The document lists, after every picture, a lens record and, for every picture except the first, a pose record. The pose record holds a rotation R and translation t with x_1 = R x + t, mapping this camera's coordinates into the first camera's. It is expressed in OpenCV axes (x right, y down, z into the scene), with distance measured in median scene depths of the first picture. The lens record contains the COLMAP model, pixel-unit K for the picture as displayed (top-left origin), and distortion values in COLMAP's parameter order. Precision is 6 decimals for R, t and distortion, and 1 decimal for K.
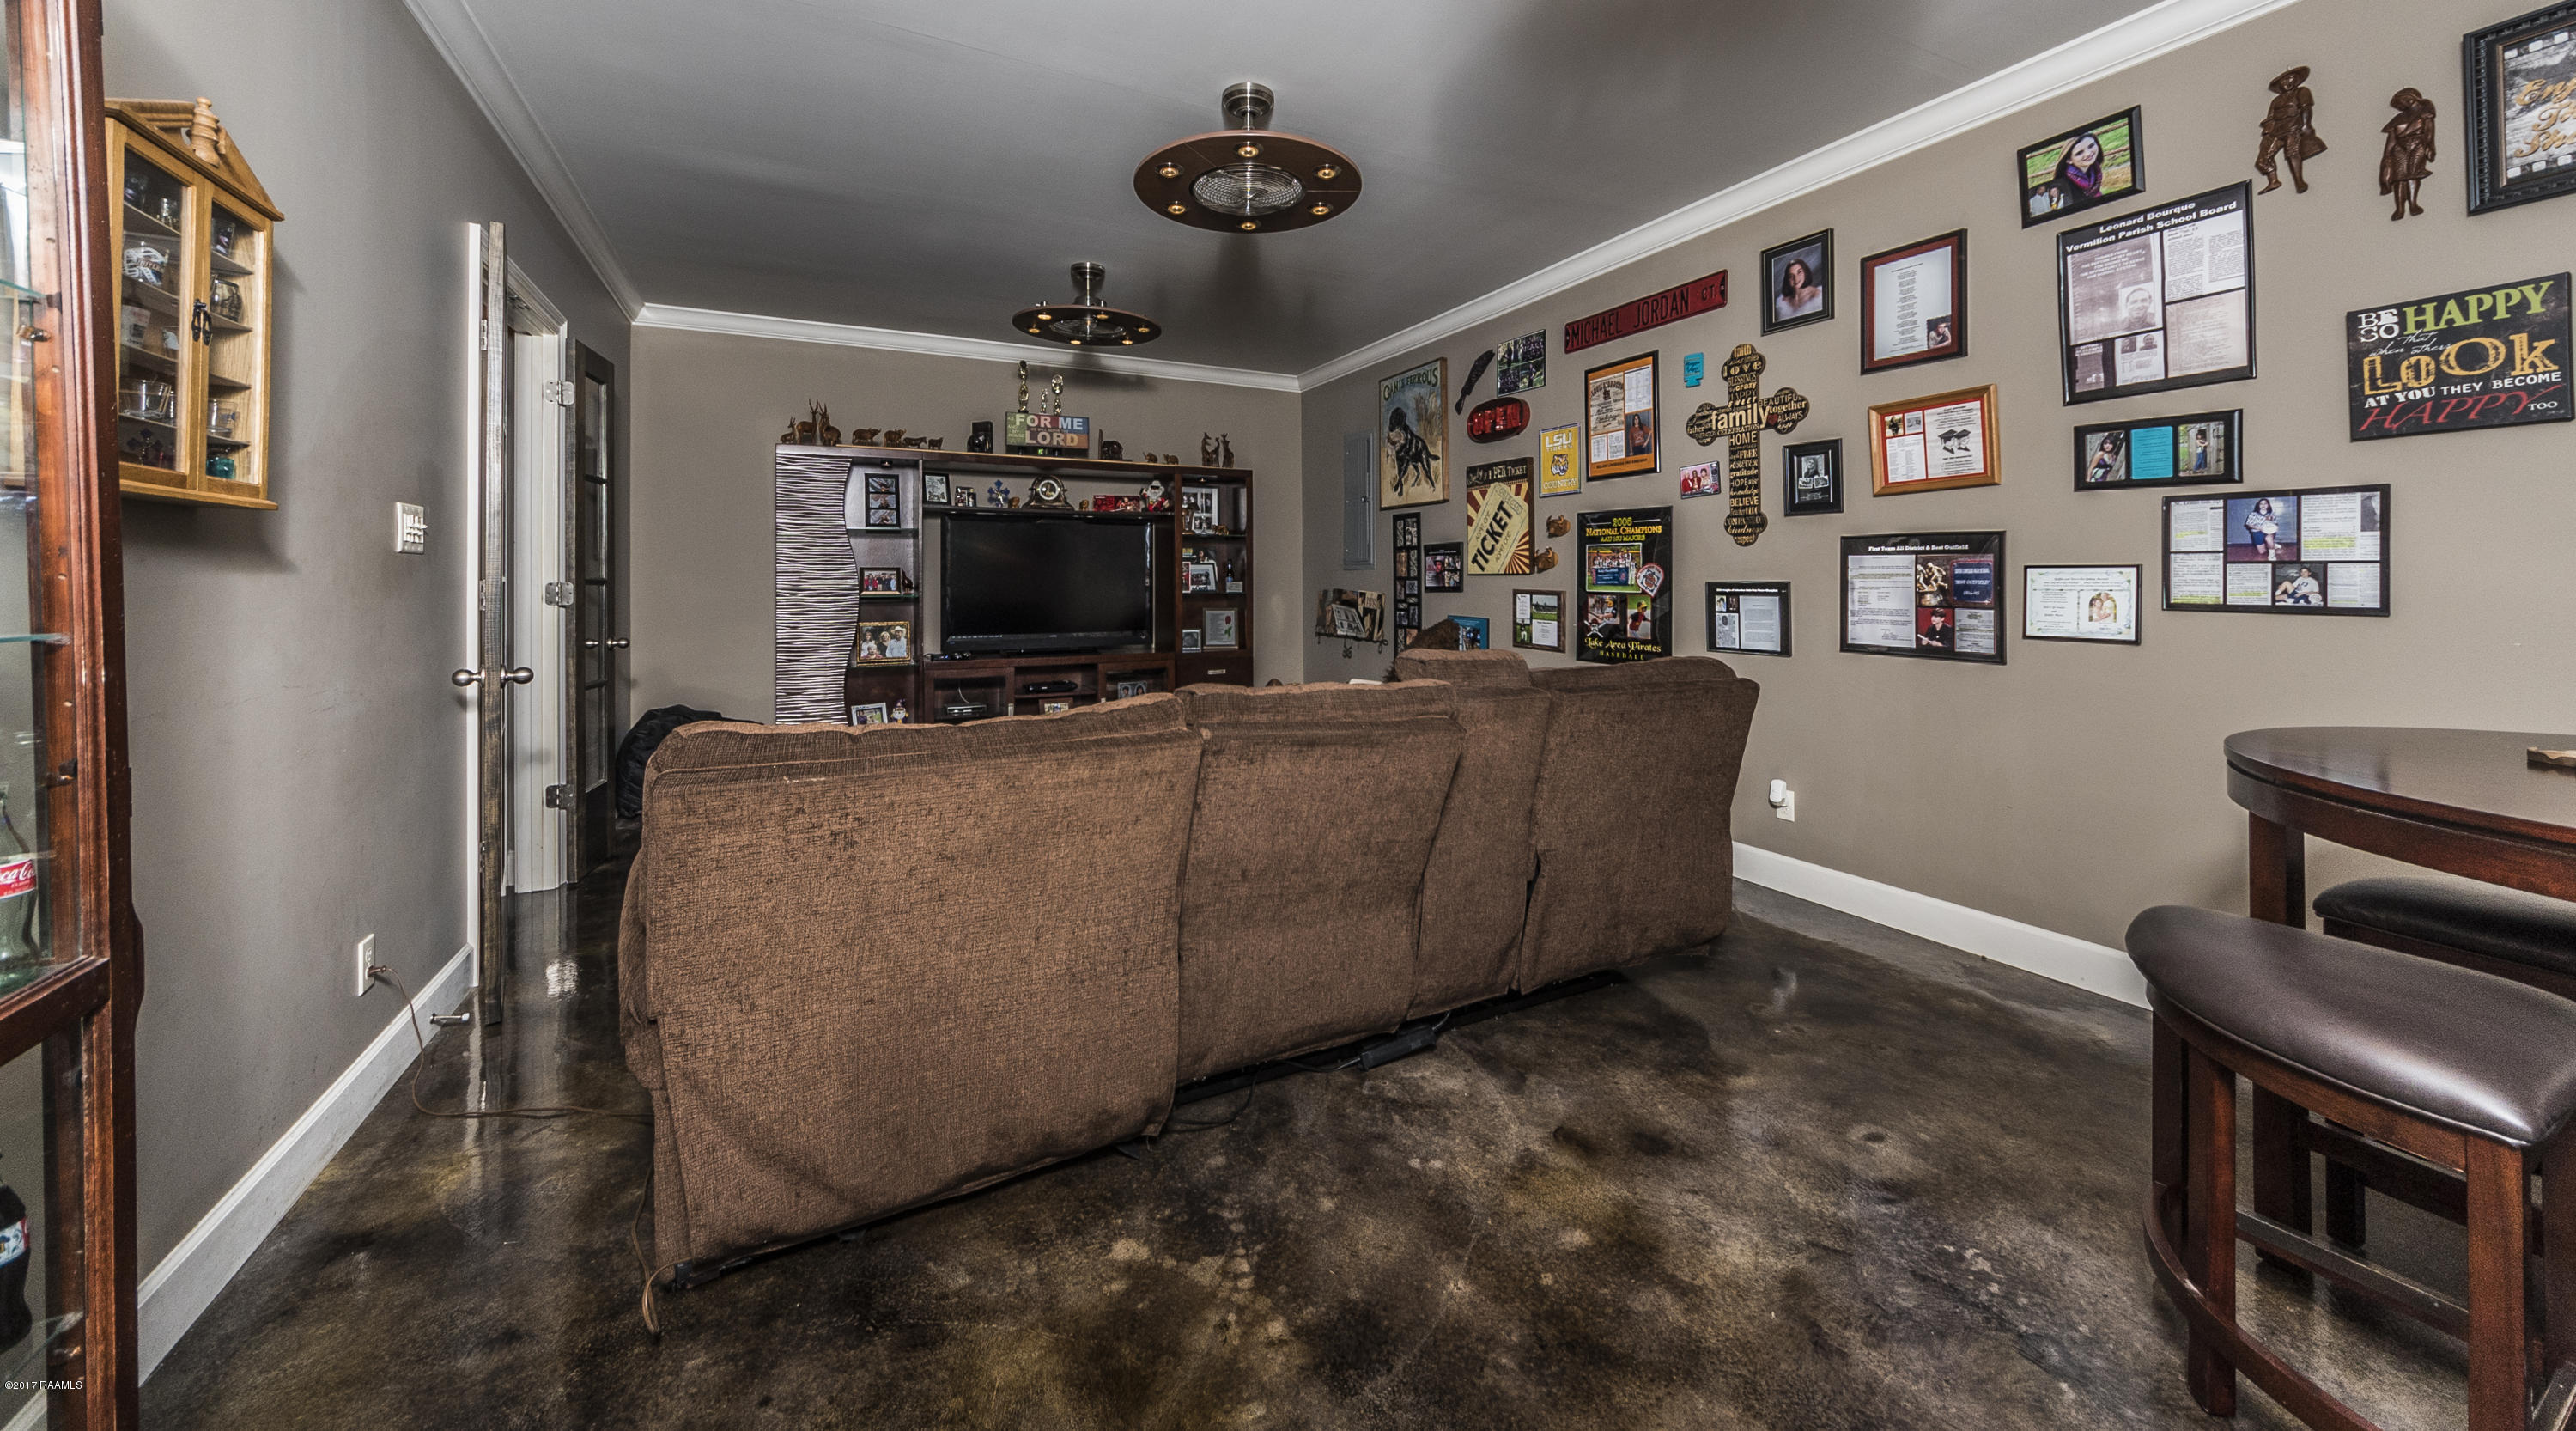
lens RADIAL K [[886.8, 0, 1285.4], [0, 886.8, 568.8], [0, 0, 1]] dist [-0.000315, -0.000037]
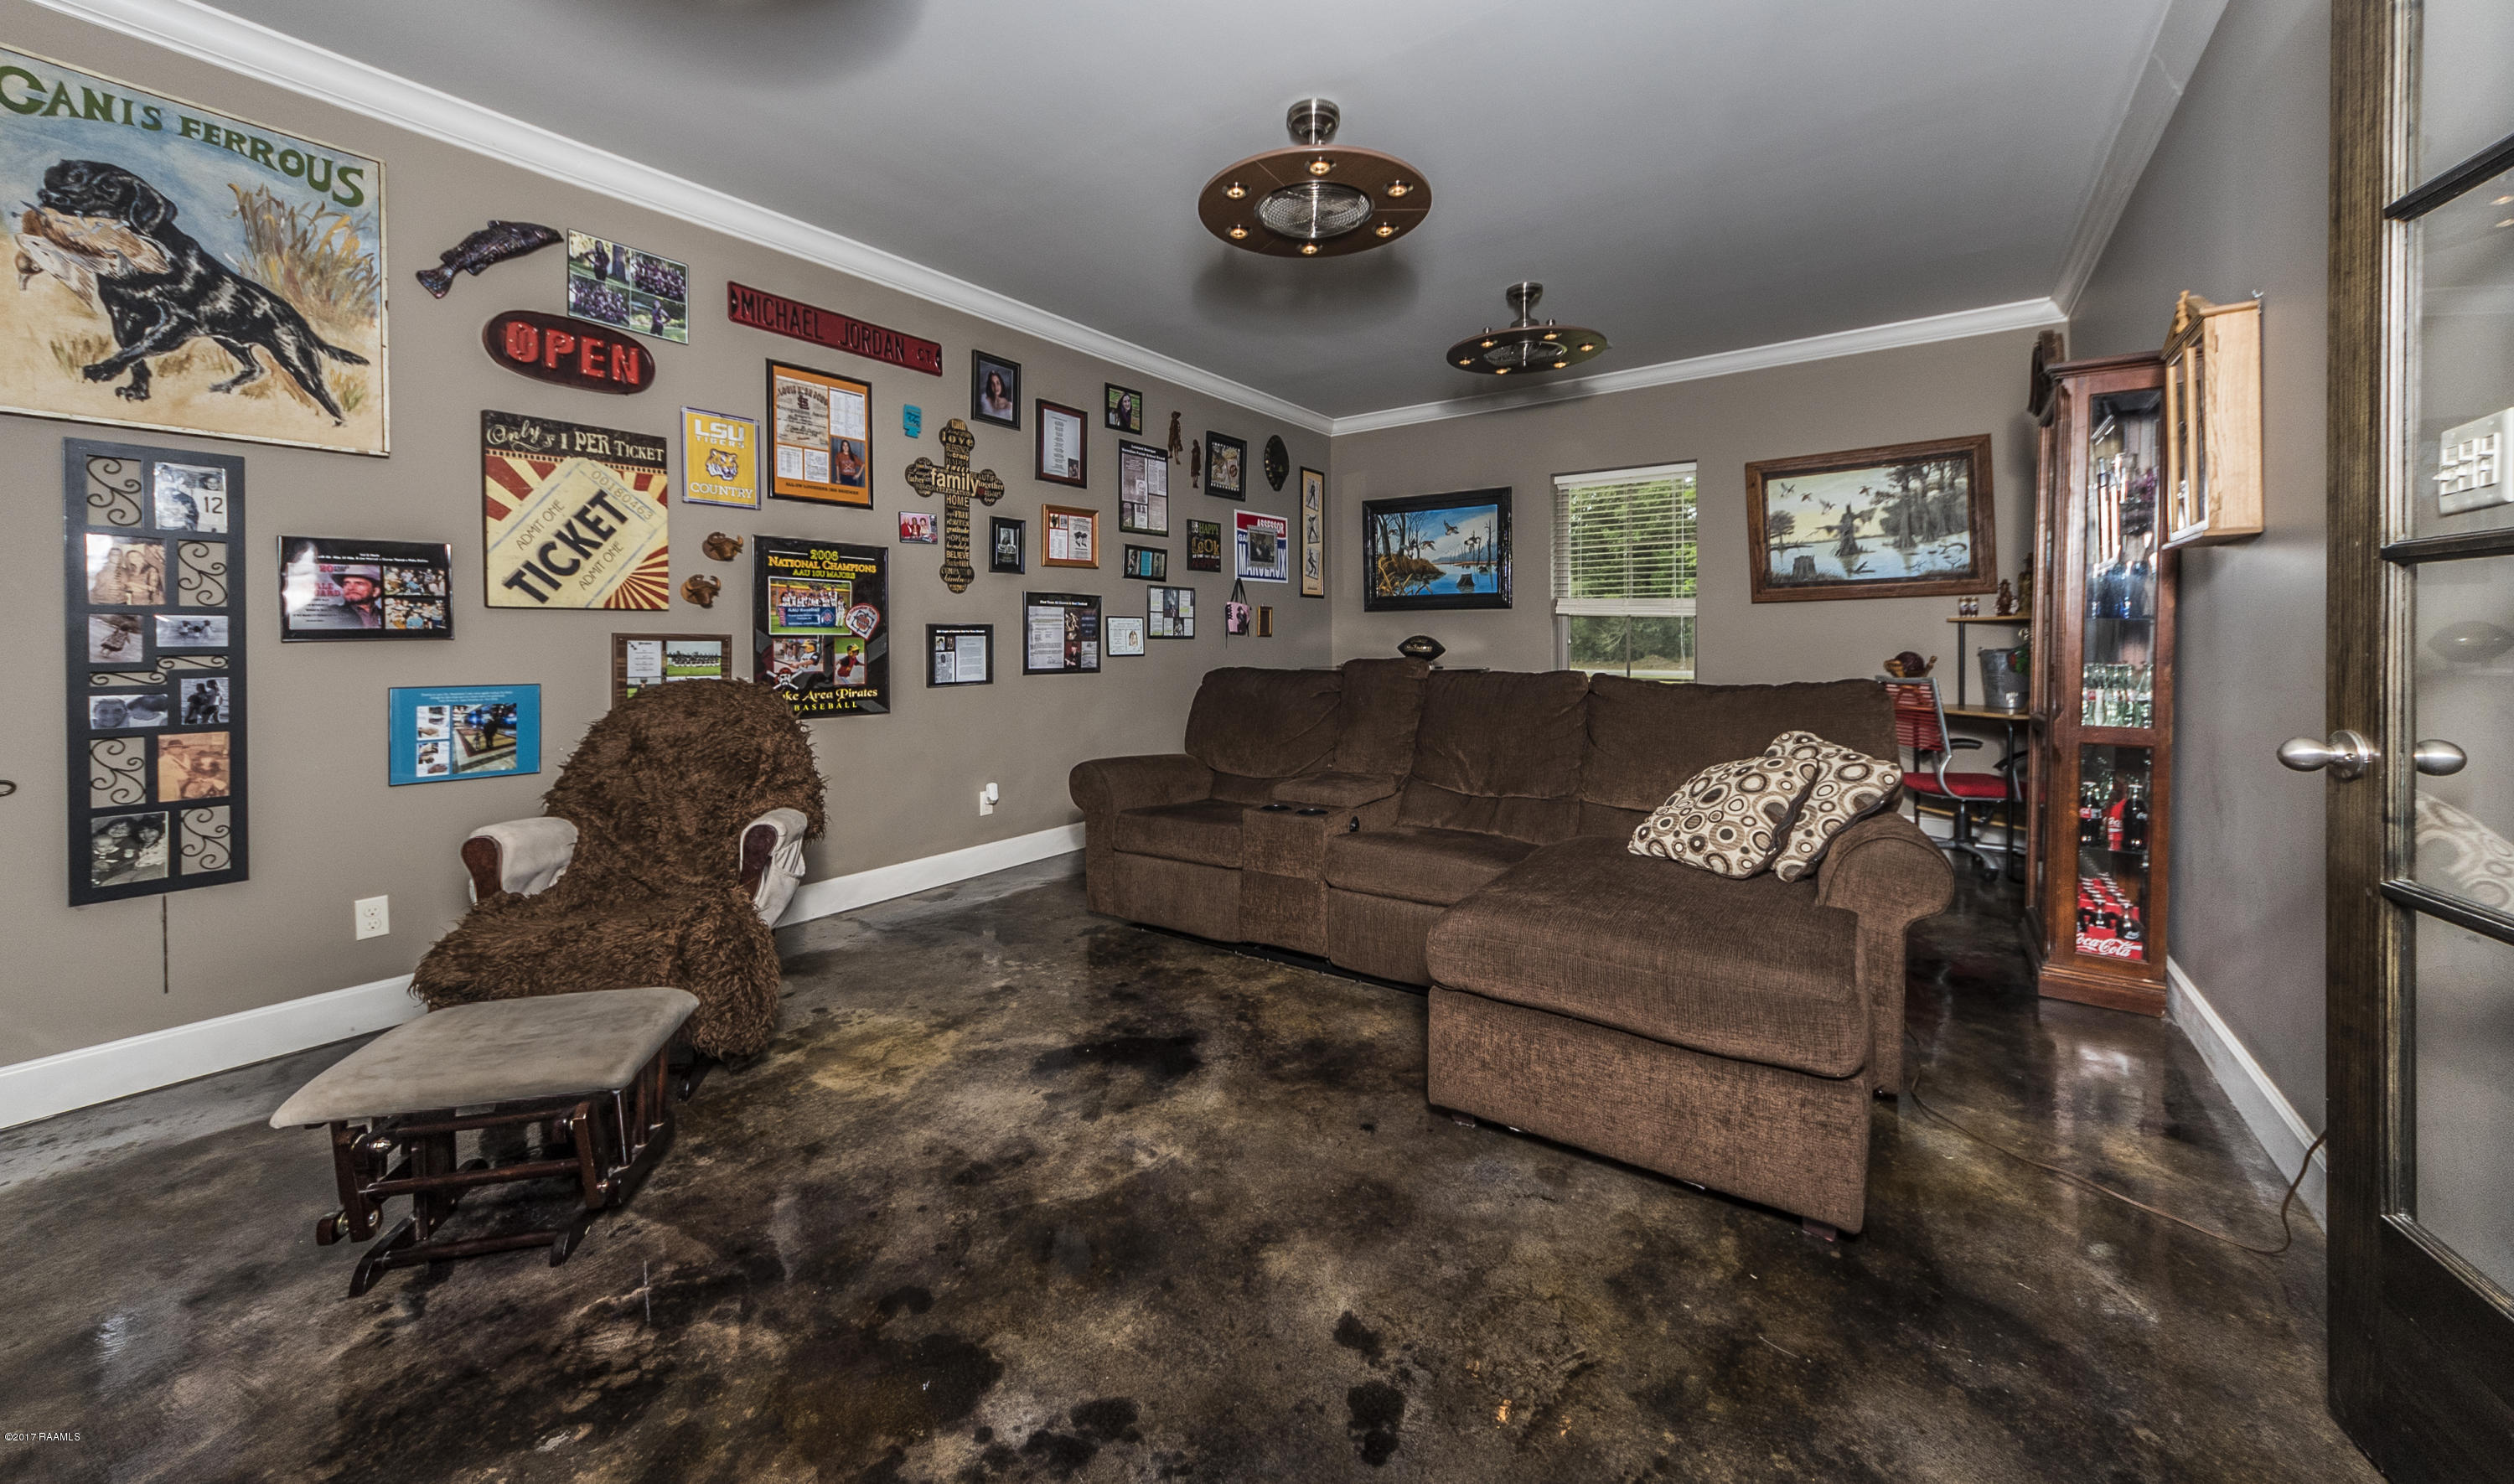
lens RADIAL K [[892.5, 0, 1256.9], [0, 892.5, 646.9], [0, 0, 1]] dist [-0.001338, -0.000173]
pose [[-0.439808, -0.001295, 0.898091, -0.679407], [-0.000113, 0.999999, 0.001387, 0.041527], [-0.898092, 0.000509, -0.439808, 1.123967]]
